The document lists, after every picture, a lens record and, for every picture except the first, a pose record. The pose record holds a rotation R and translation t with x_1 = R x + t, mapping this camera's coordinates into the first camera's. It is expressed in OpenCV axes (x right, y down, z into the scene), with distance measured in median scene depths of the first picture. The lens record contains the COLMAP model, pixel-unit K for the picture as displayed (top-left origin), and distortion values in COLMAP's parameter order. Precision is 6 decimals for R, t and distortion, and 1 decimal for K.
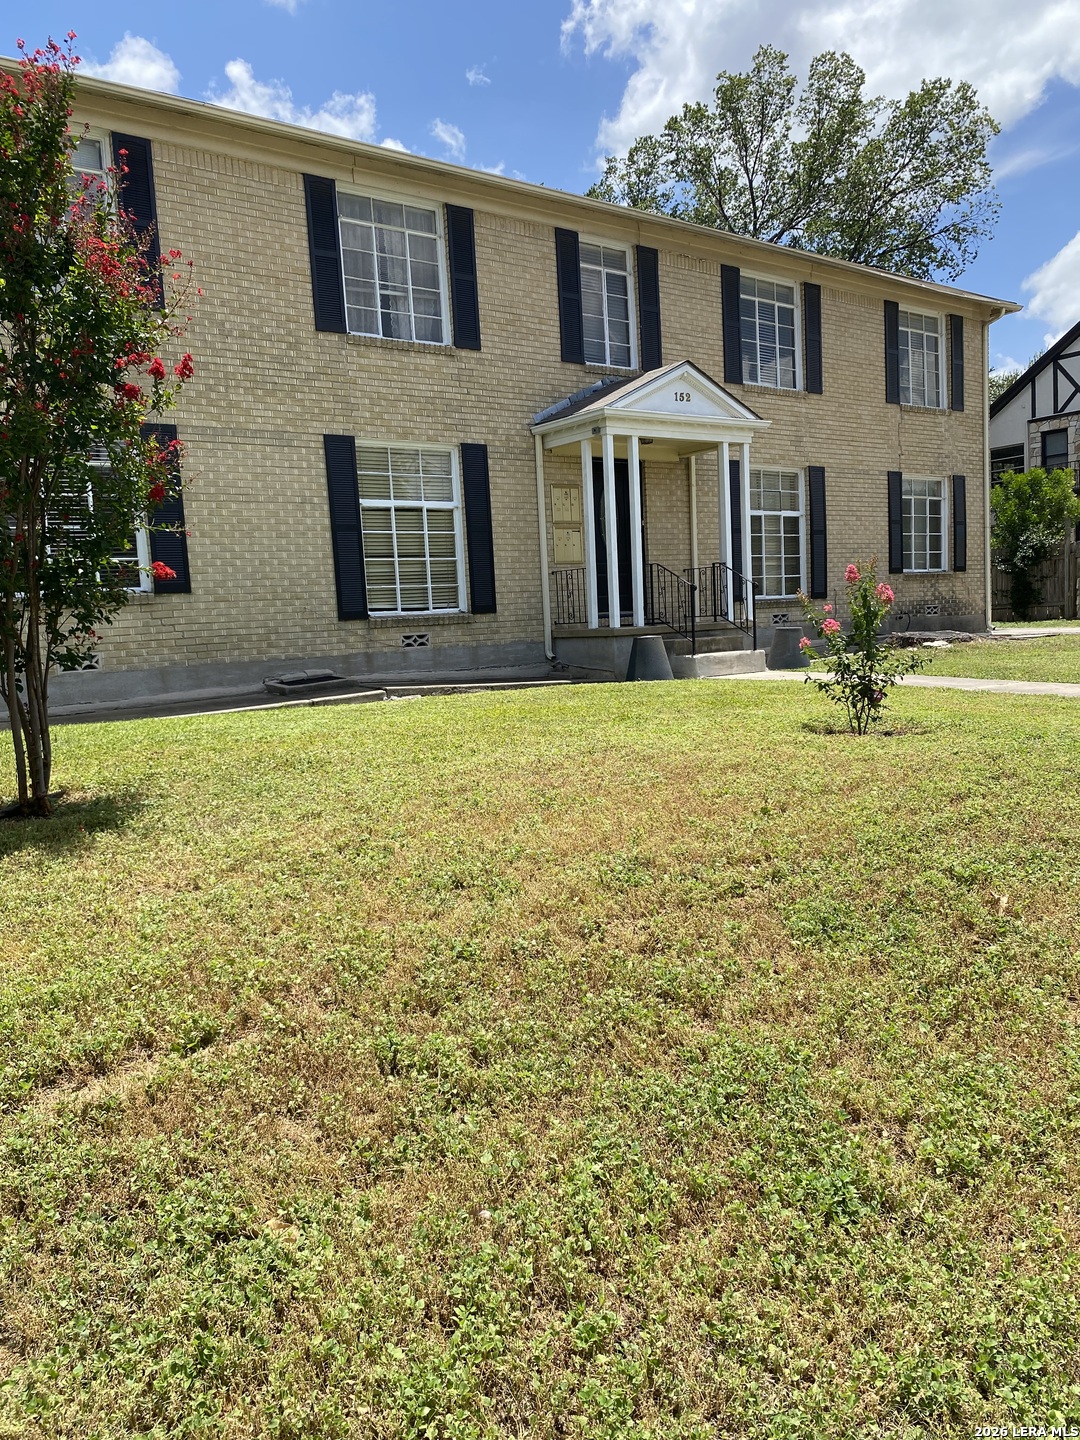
lens RADIAL K [[1087.6, 0, 535.4], [0, 1087.6, 718.8], [0, 0, 1]] dist [0.117659, -0.229106]
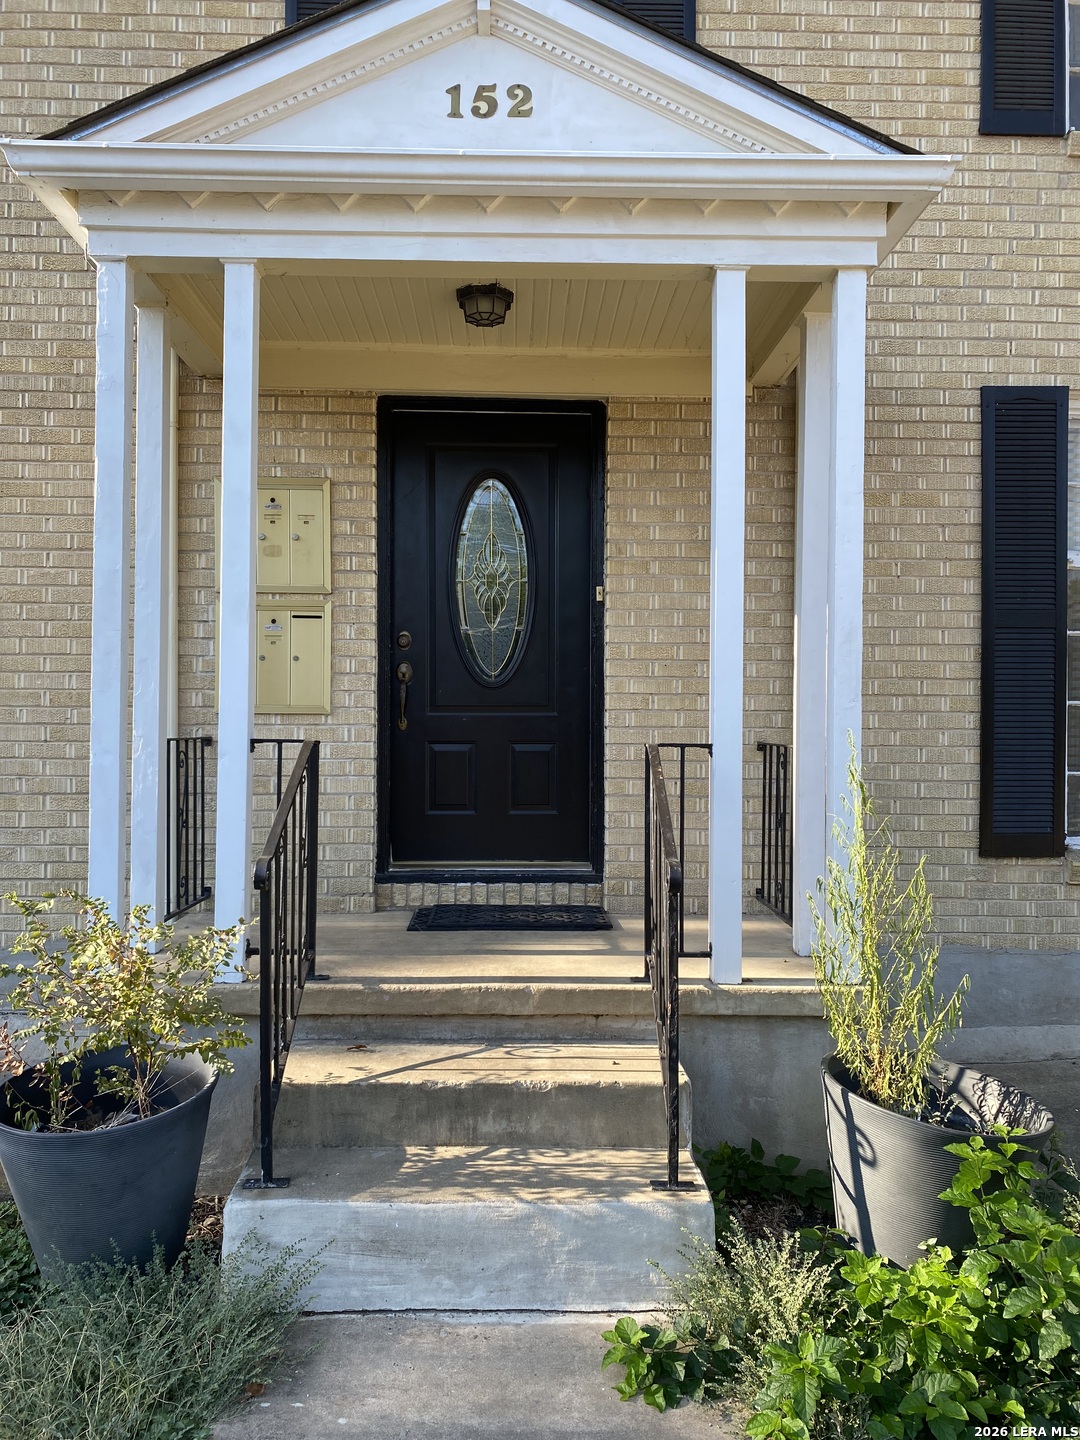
lens RADIAL K [[1082.5, 0, 538.9], [0, 1082.5, 719.2], [0, 0, 1]] dist [0.055247, -0.050028]
pose [[0.812032, 0.055040, -0.581012, 0.292480], [-0.100898, 0.993792, -0.046874, -0.136485], [0.574825, 0.096686, 0.812544, 0.795727]]
